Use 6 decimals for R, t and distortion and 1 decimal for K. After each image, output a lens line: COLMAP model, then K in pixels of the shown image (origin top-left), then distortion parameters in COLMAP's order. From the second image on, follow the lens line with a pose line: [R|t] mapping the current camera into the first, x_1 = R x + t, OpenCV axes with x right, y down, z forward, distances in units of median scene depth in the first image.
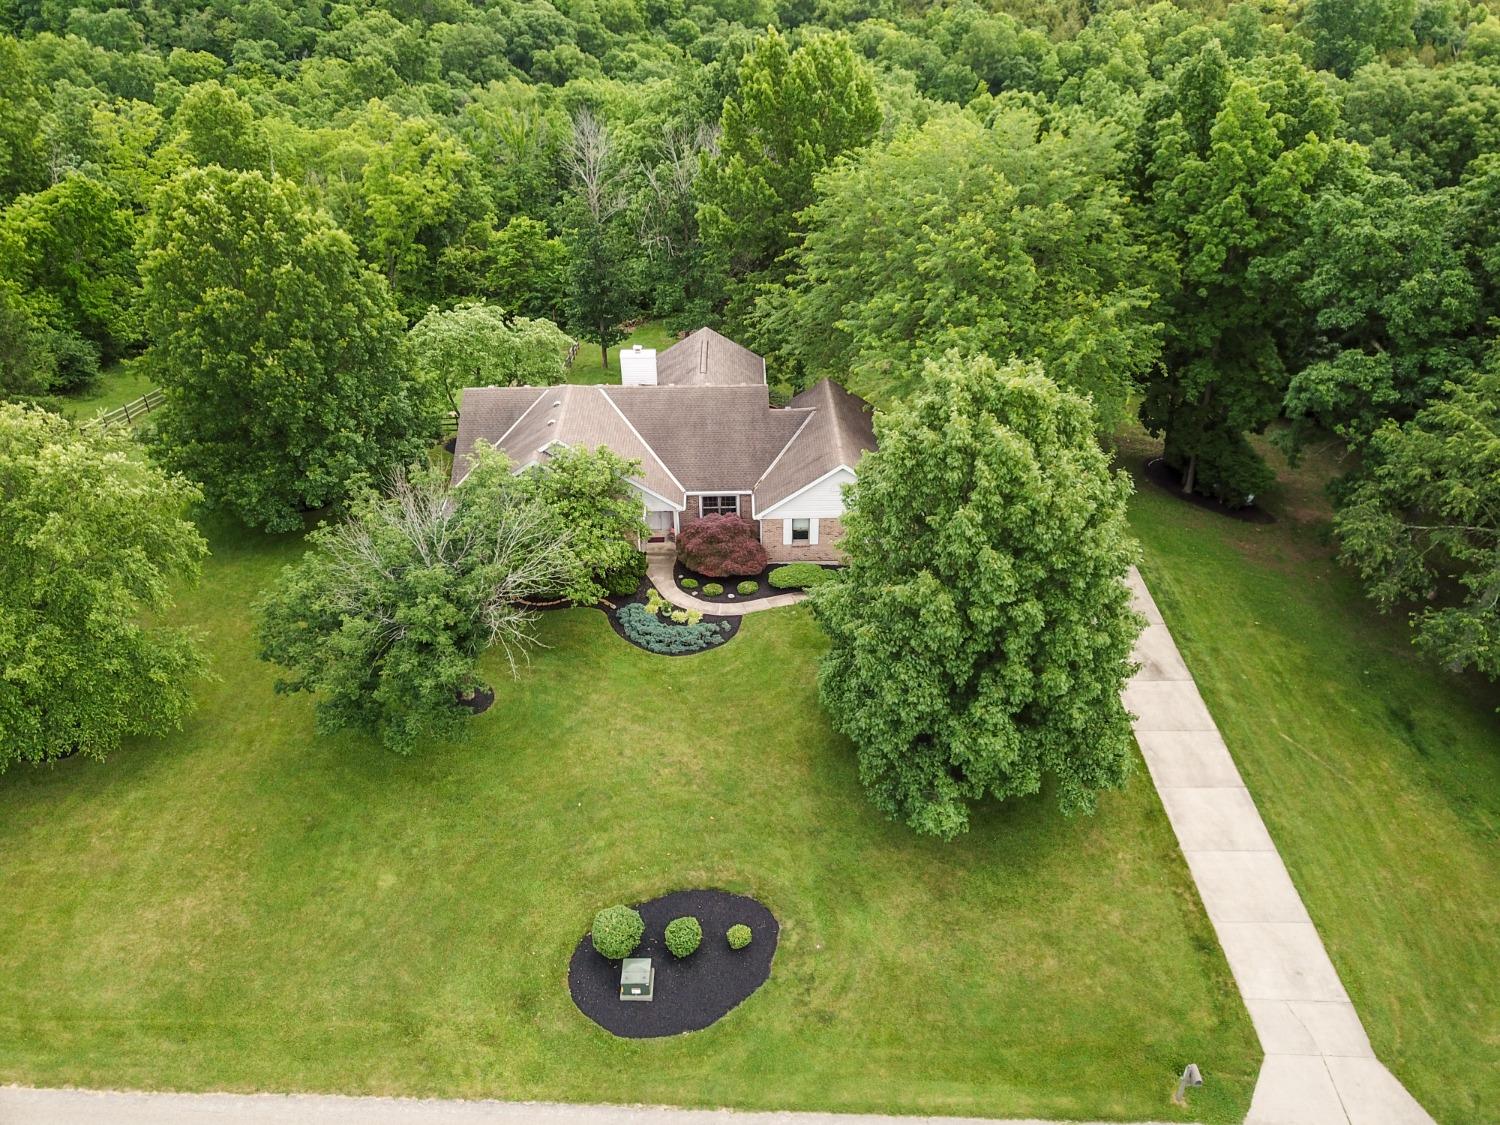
lens RADIAL K [[1155.7, 0, 756.0], [0, 1155.7, 548.5], [0, 0, 1]] dist [0.008711, -0.001322]
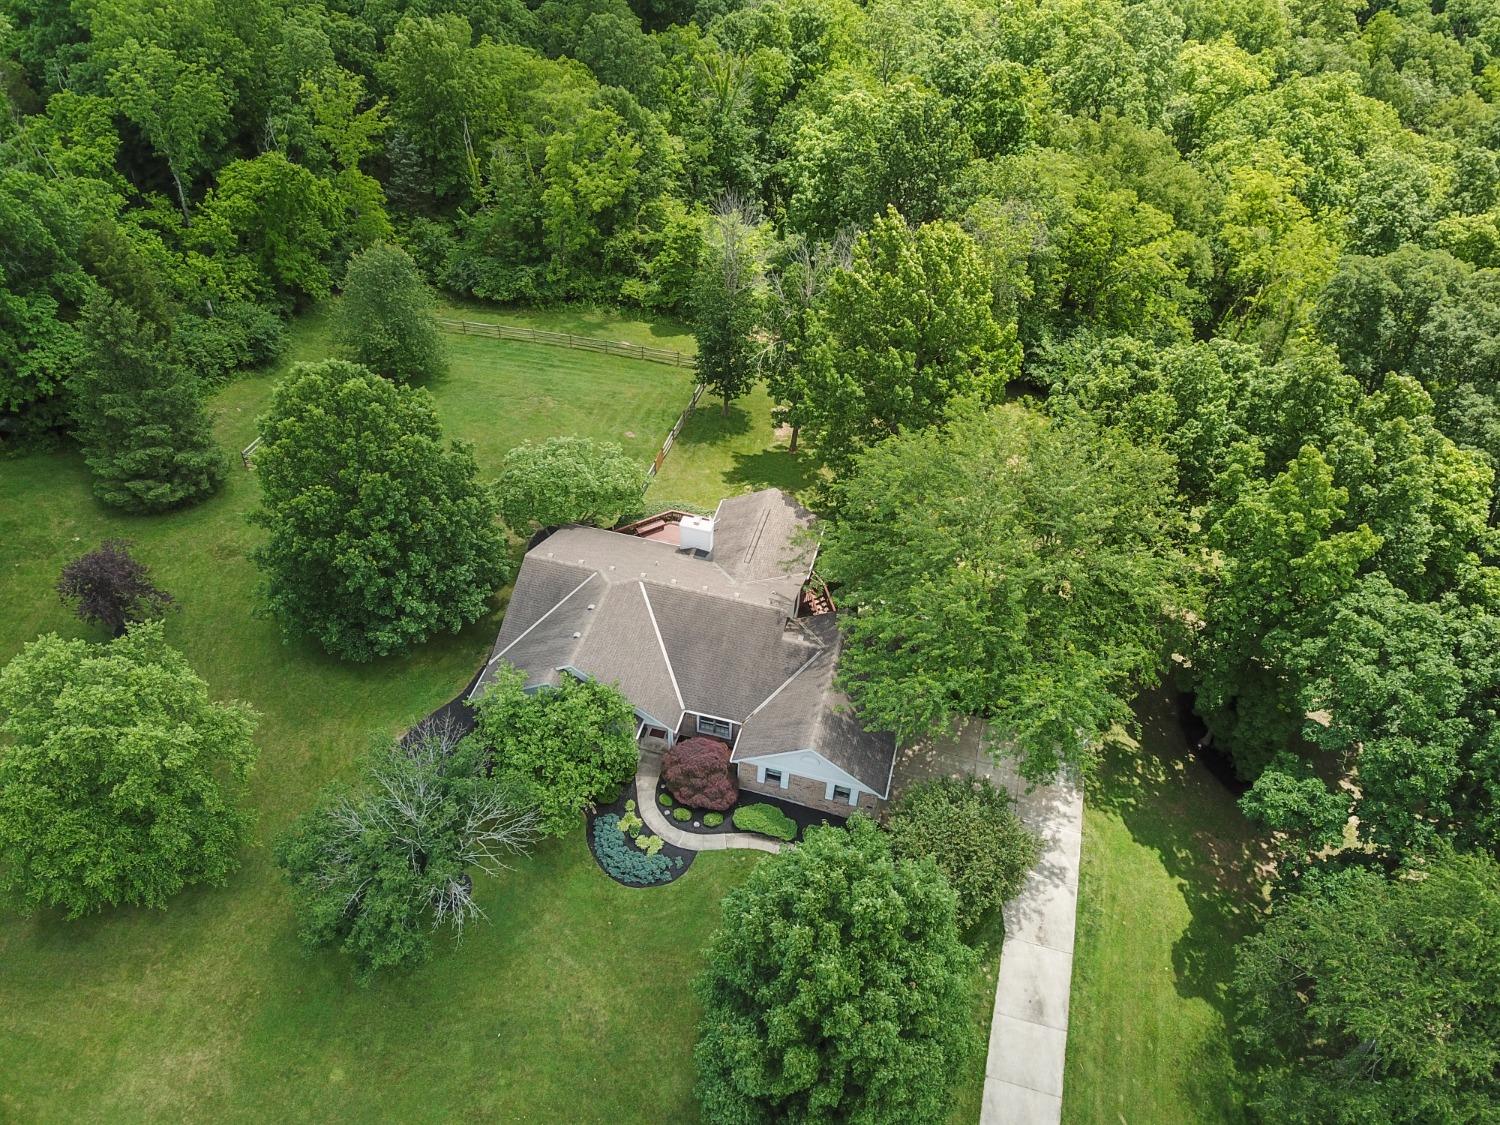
lens RADIAL K [[1149.9, 0, 755.4], [0, 1149.9, 552.9], [0, 0, 1]] dist [0.013610, -0.004436]
pose [[0.960816, 0.224814, -0.162143, 0.197632], [-0.181718, 0.952601, 0.243987, -0.627362], [0.209310, -0.204962, 0.956128, -0.023926]]
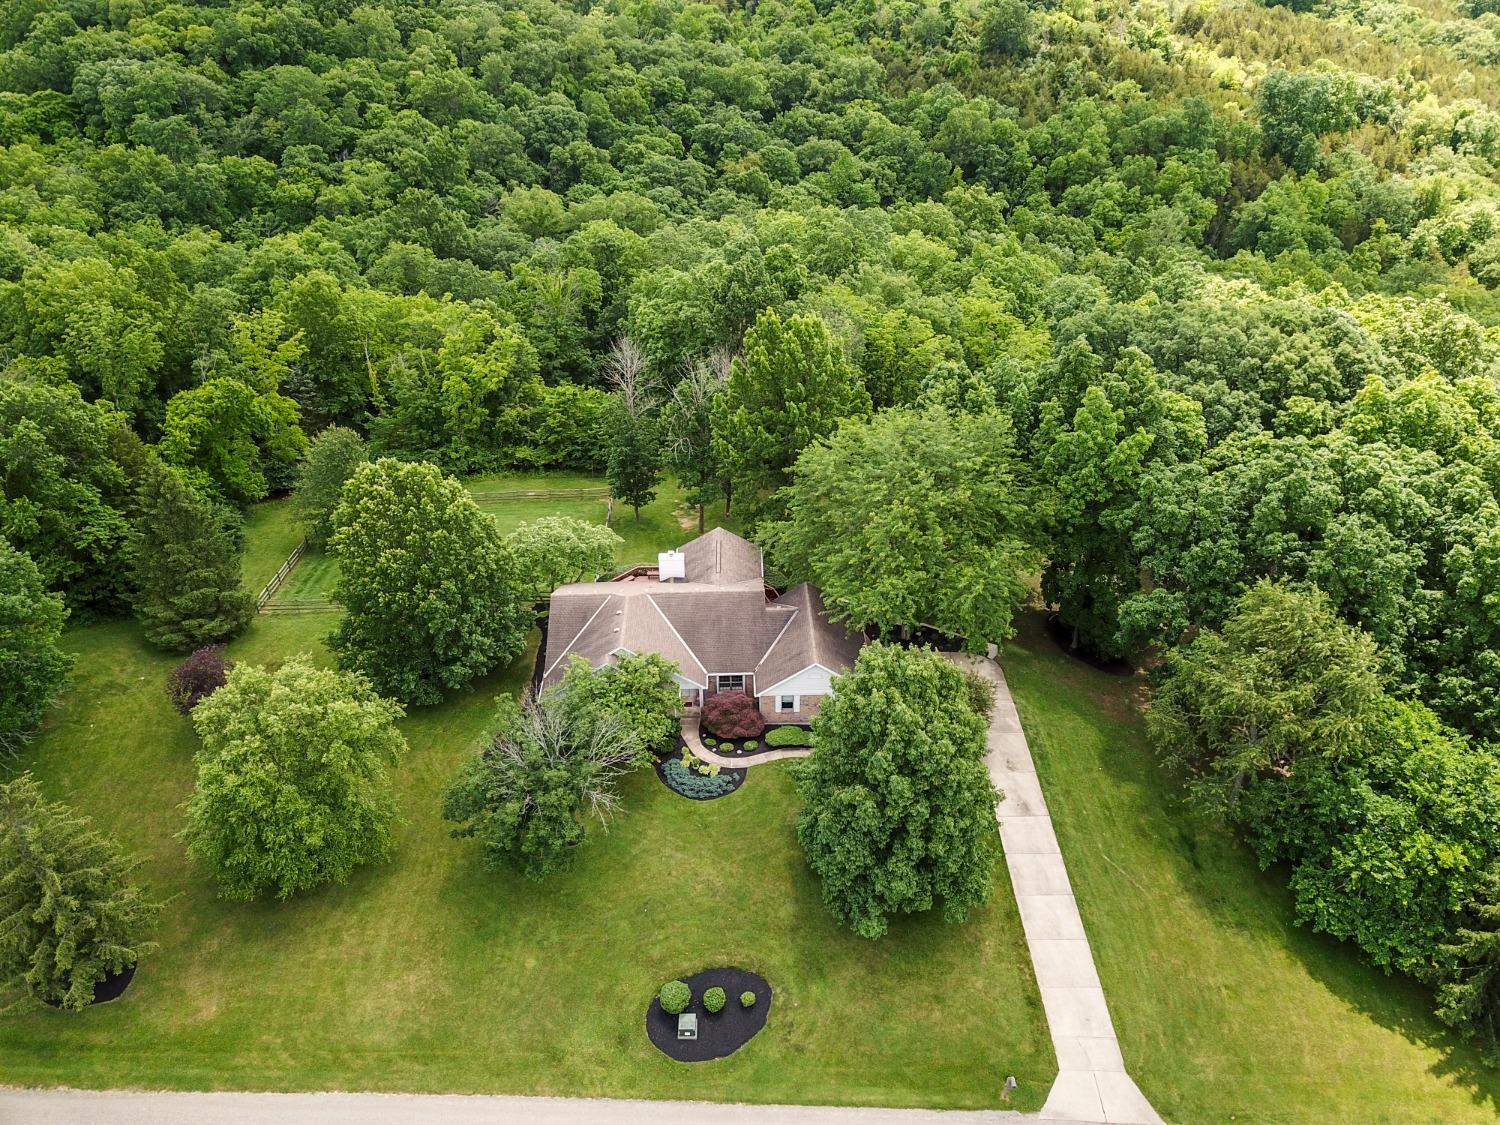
lens RADIAL K [[1149.9, 0, 755.4], [0, 1149.9, 552.9], [0, 0, 1]] dist [0.013610, -0.004436]
pose [[0.999988, 0.000053, 0.004829, -0.010558], [-0.000089, 0.999972, 0.007511, -0.277699], [-0.004829, -0.007512, 0.999960, -0.566731]]
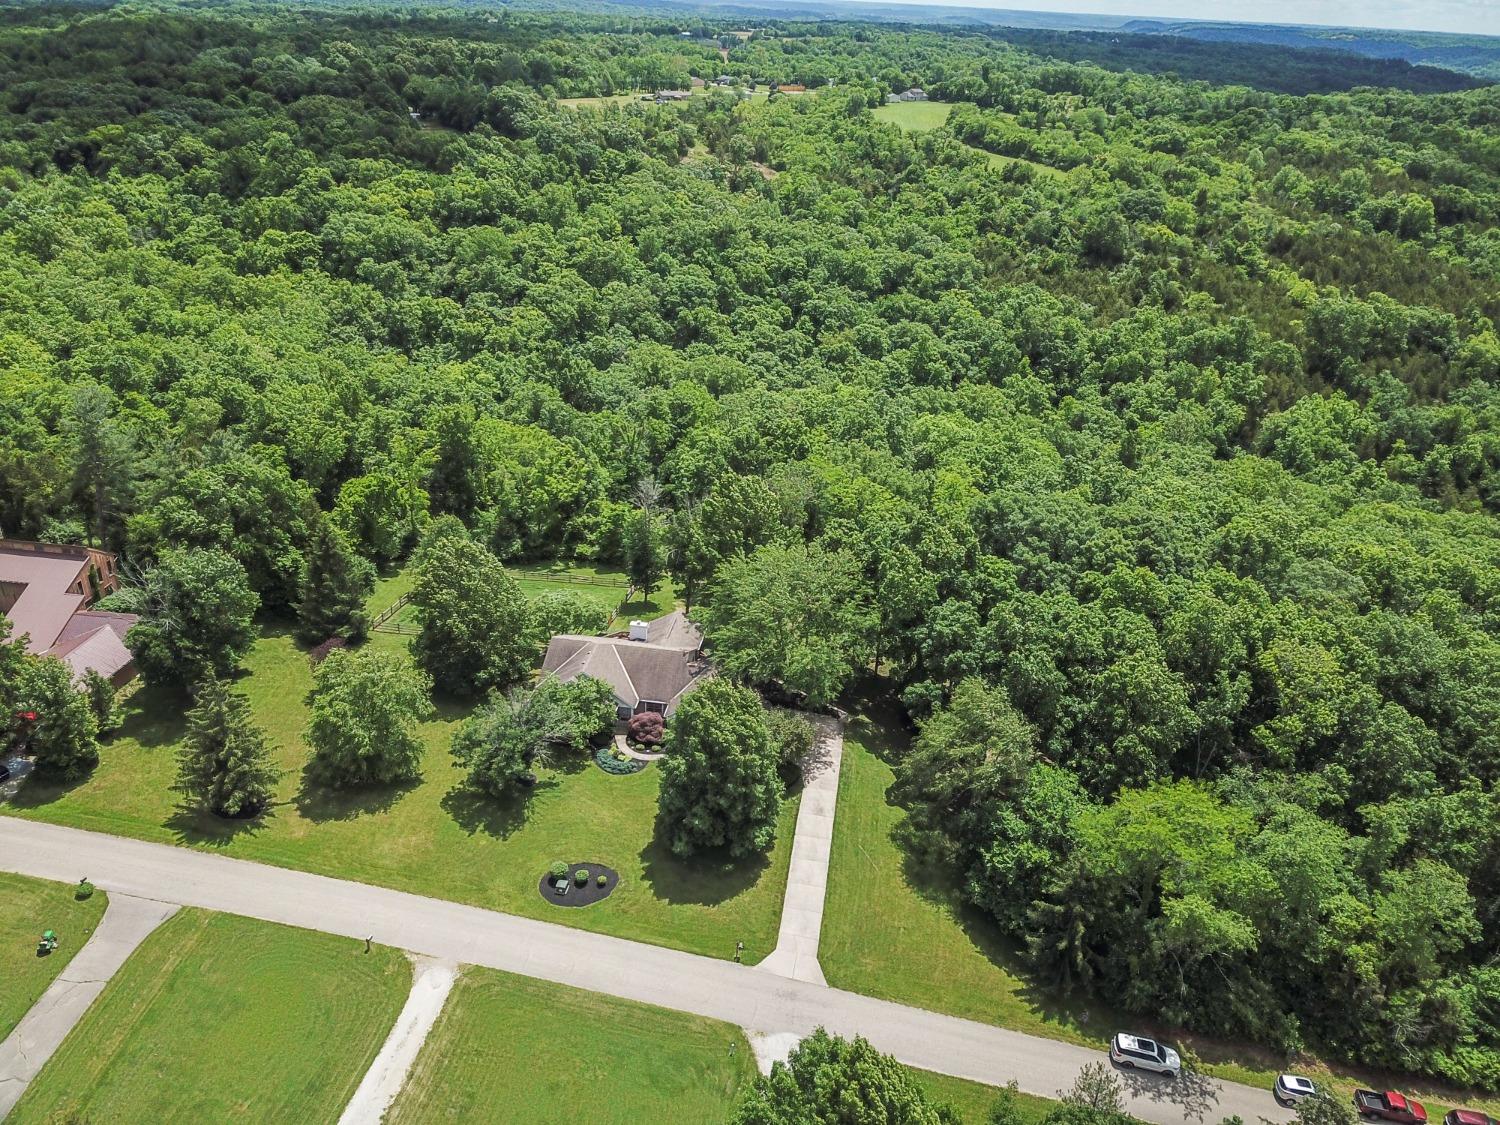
lens RADIAL K [[1149.9, 0, 755.4], [0, 1149.9, 552.9], [0, 0, 1]] dist [0.013610, -0.004436]
pose [[0.985019, 0.120014, -0.123830, 0.520148], [-0.132089, 0.986734, -0.094390, -0.195460], [0.110859, 0.109333, 0.987804, -1.543673]]
